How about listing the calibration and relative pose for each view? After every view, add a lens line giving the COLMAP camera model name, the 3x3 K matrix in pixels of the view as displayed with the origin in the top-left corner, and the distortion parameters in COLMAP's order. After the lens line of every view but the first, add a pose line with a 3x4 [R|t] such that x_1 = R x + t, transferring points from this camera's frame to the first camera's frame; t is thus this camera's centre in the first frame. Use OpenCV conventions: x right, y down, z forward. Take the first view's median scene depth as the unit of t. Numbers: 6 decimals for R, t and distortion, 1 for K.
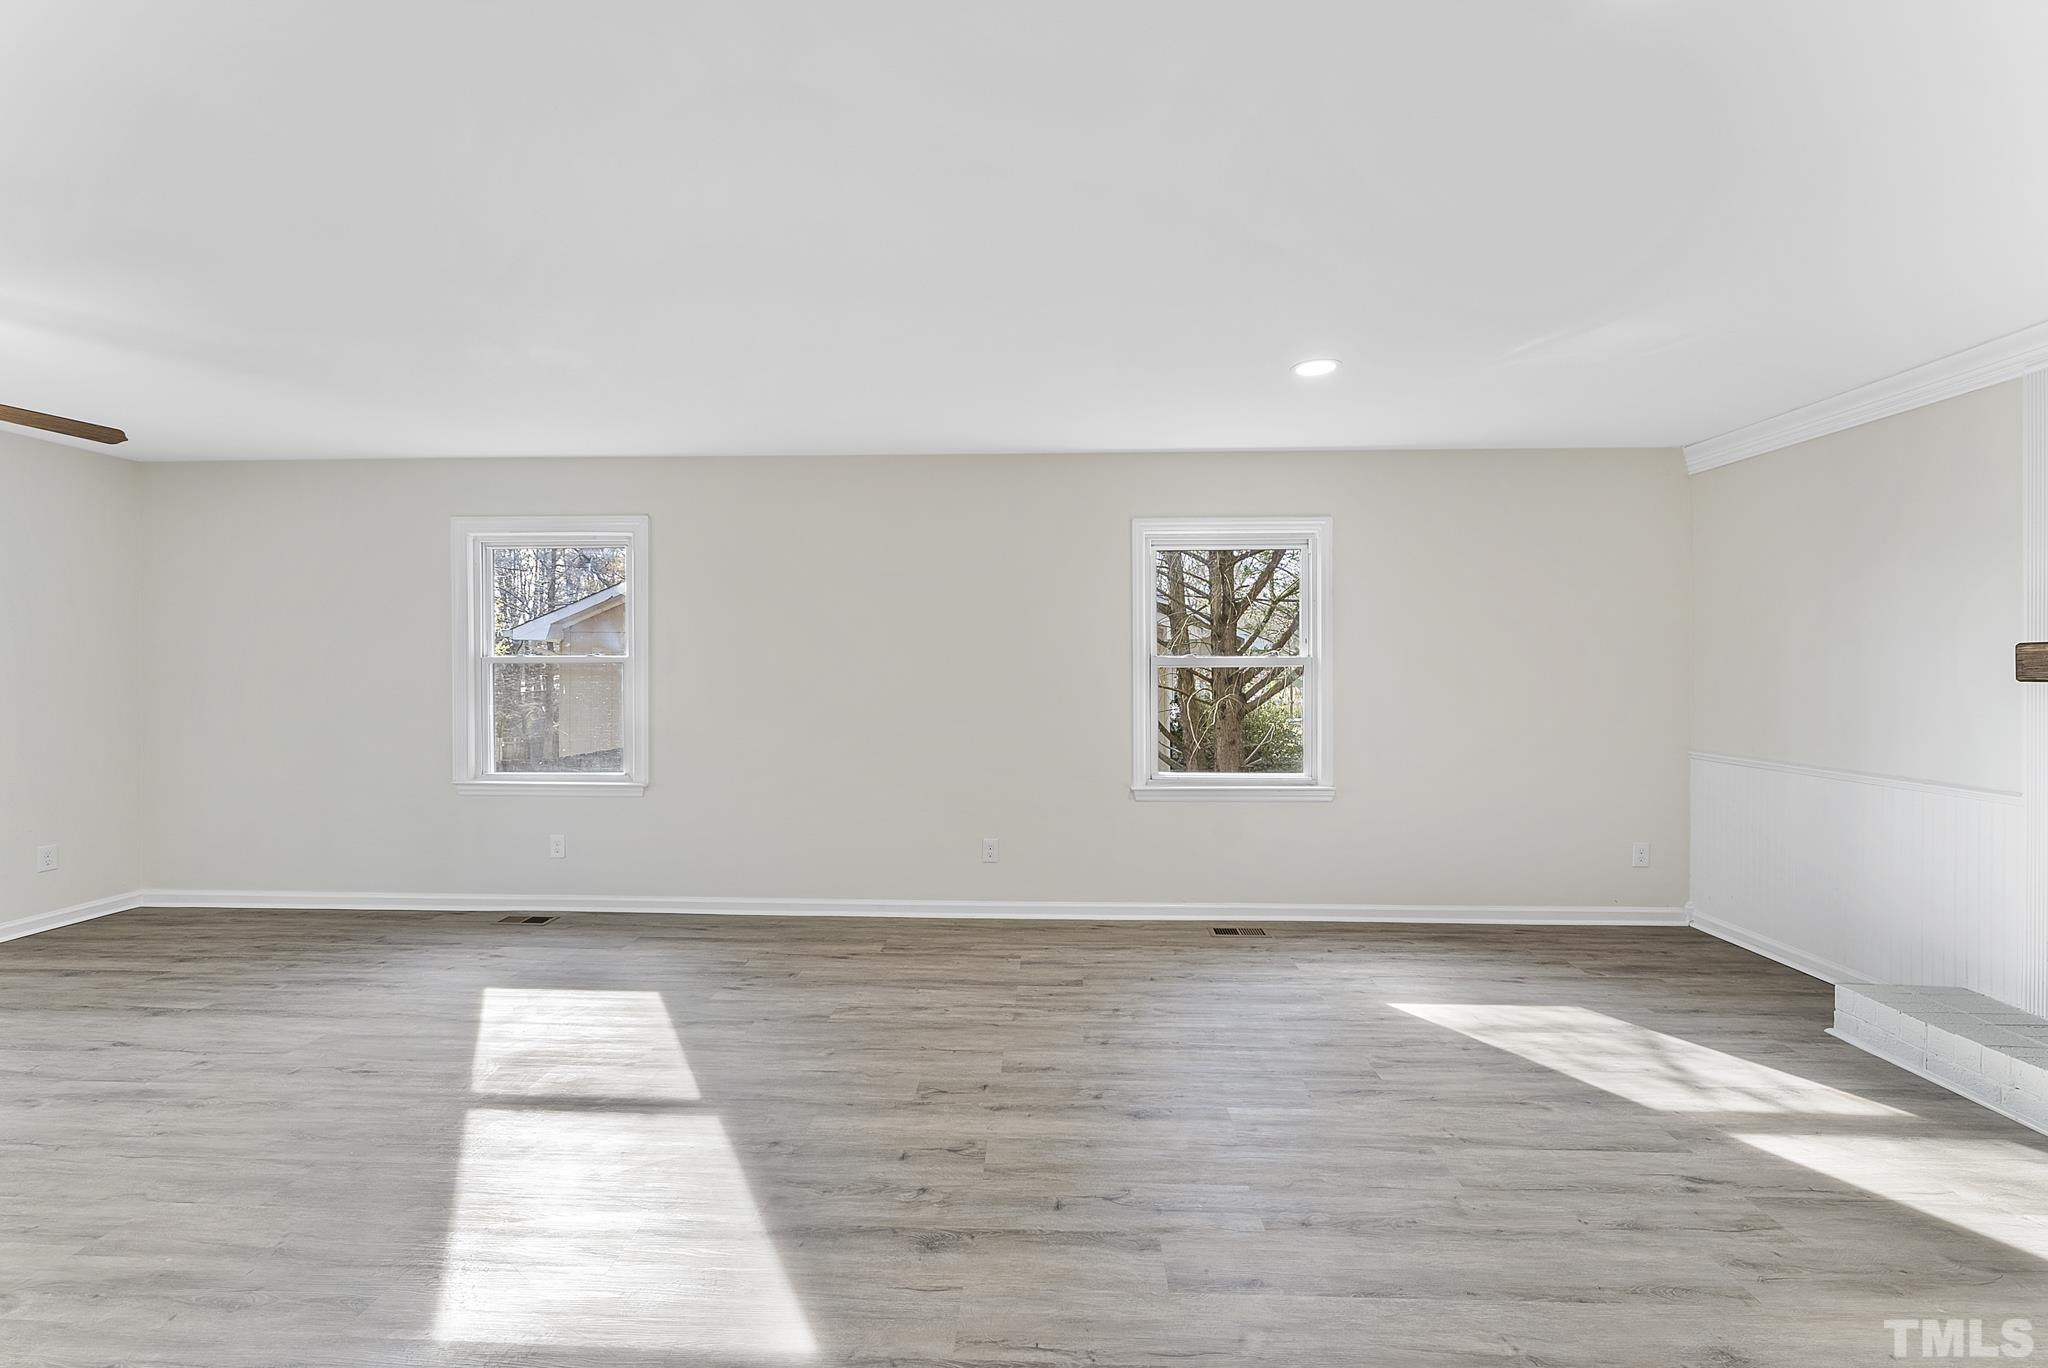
lens RADIAL K [[824.6, 0, 1024.7], [0, 824.6, 667.5], [0, 0, 1]] dist [-0.002144, -0.000013]
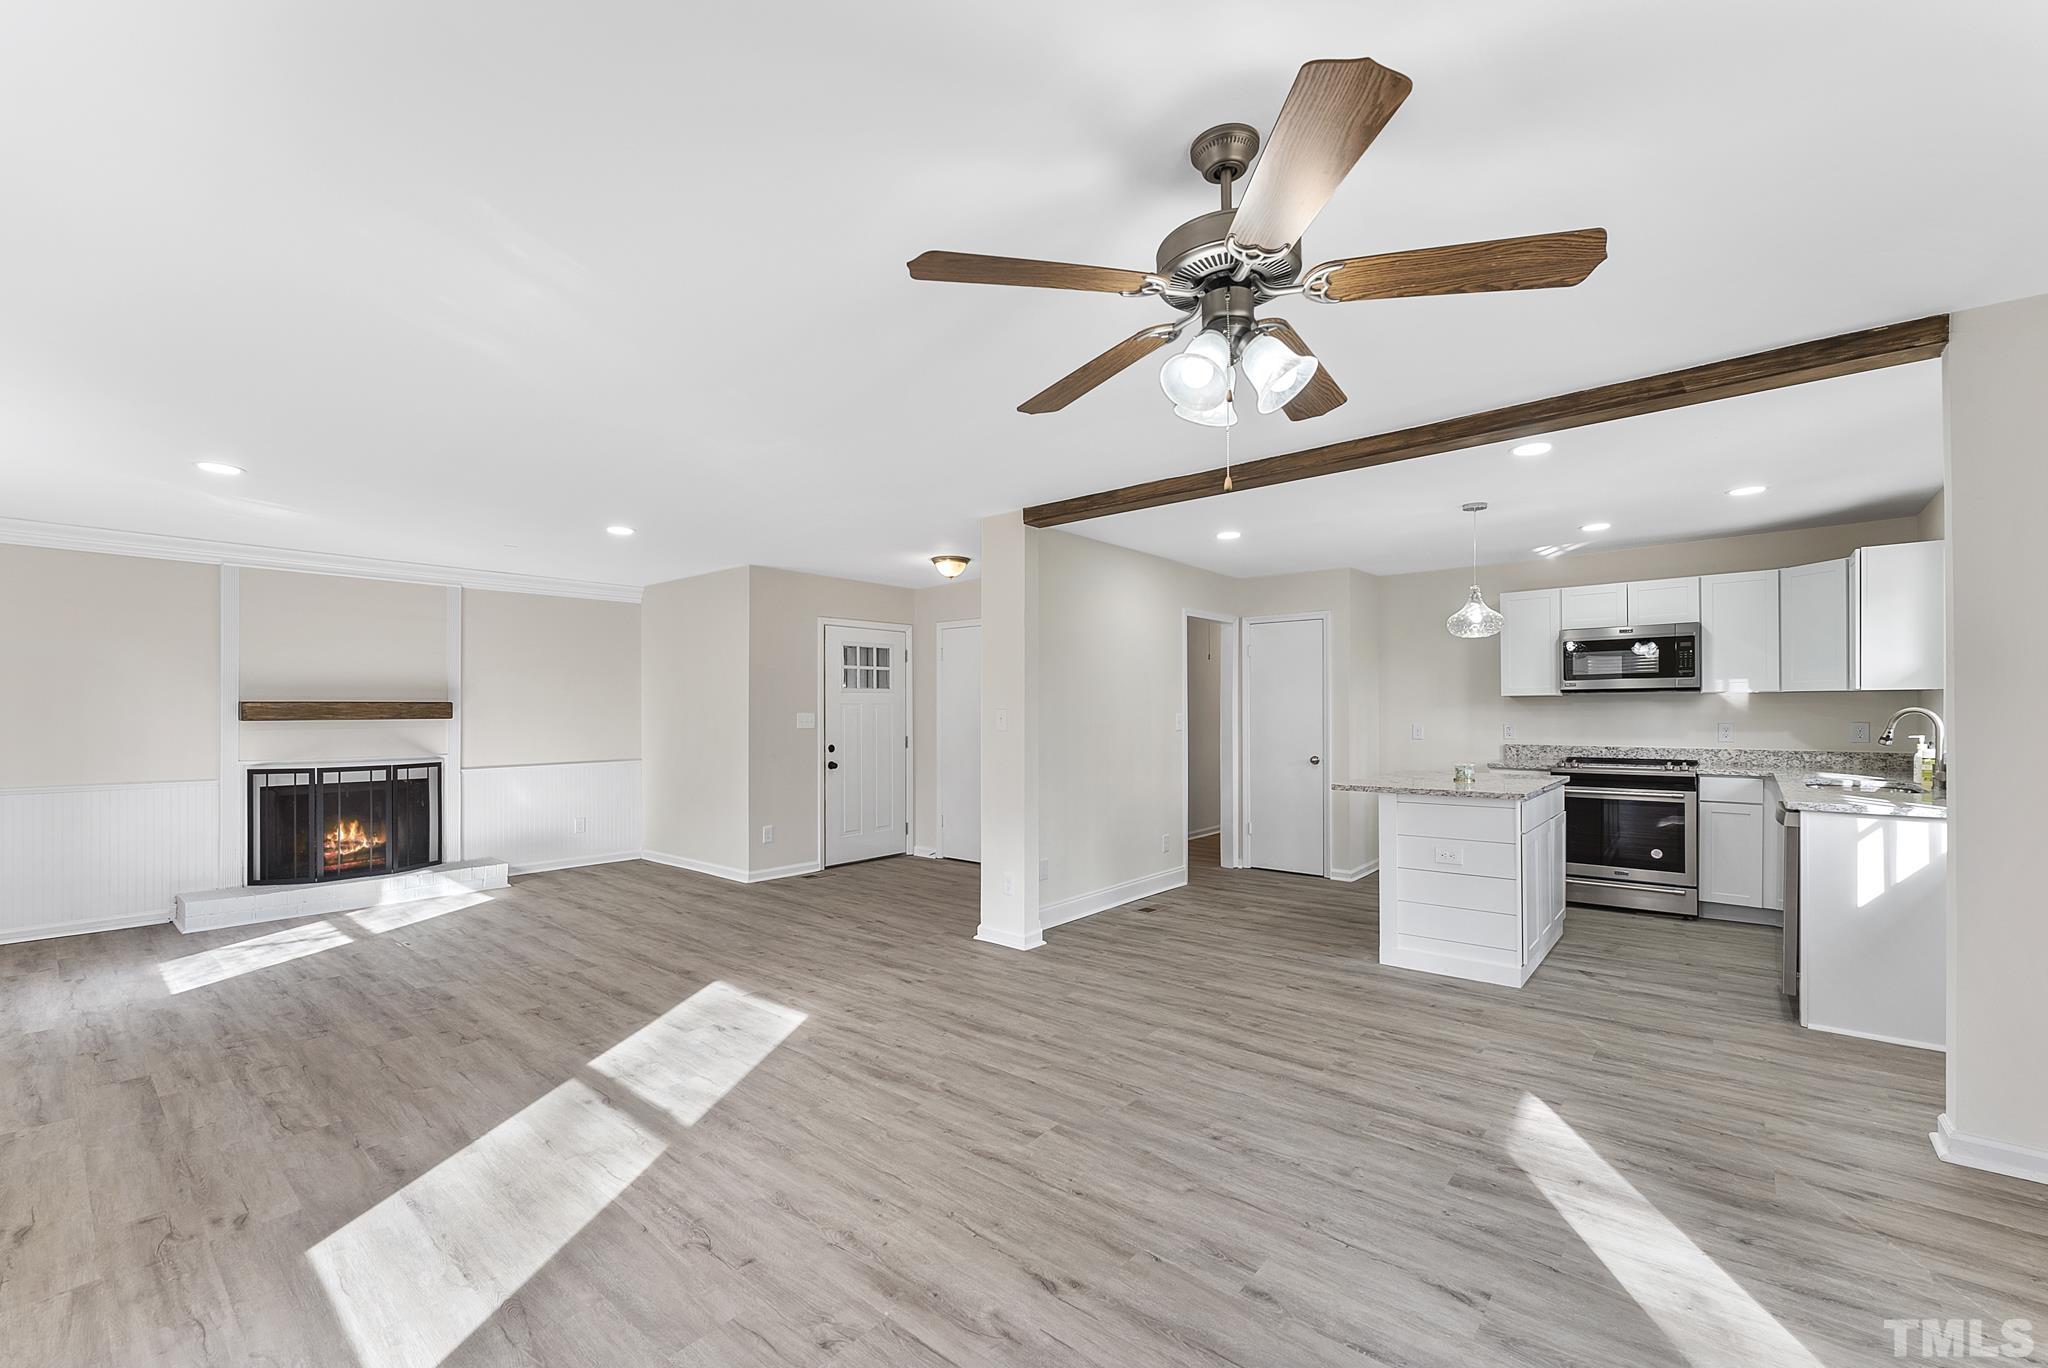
lens RADIAL K [[850.6, 0, 1006.8], [0, 850.6, 708.7], [0, 0, 1]] dist [0.000271, 0.000211]
pose [[-0.780149, 0.003397, 0.625584, -1.098059], [0.001488, 0.999993, -0.003575, 0.000037], [-0.625591, -0.001858, -0.780149, 1.029678]]
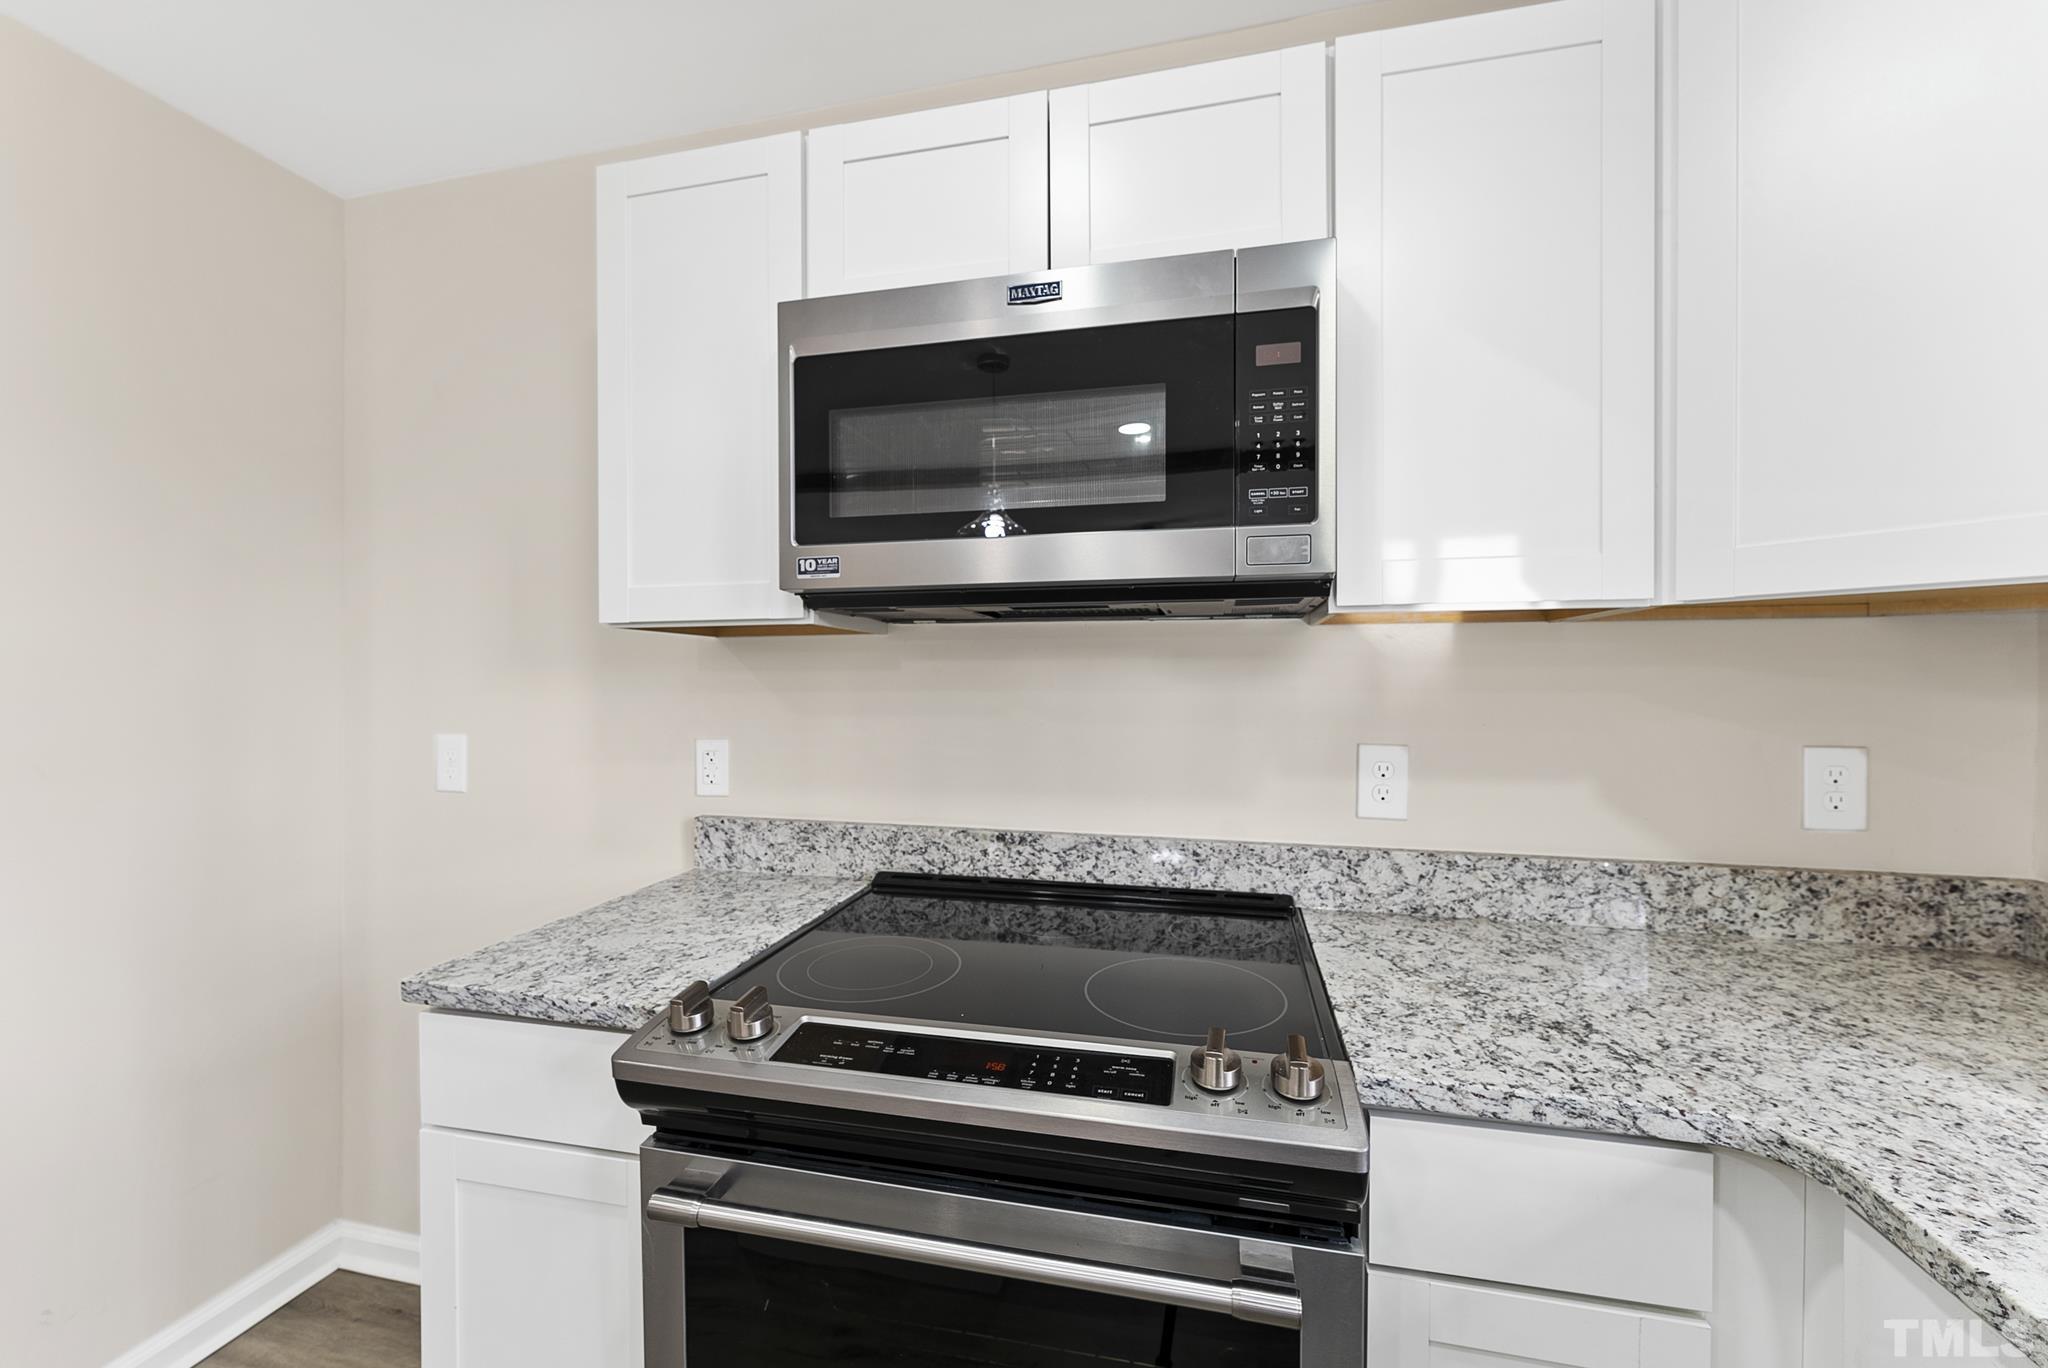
lens RADIAL K [[834.8, 0, 1020.9], [0, 834.8, 687.9], [0, 0, 1]] dist [-0.000786, -0.000230]
pose [[-0.979539, -0.005406, 0.201183, -1.066063], [-0.005013, 0.999984, 0.002465, -0.002661], [-0.201193, 0.001406, -0.979551, -0.537276]]
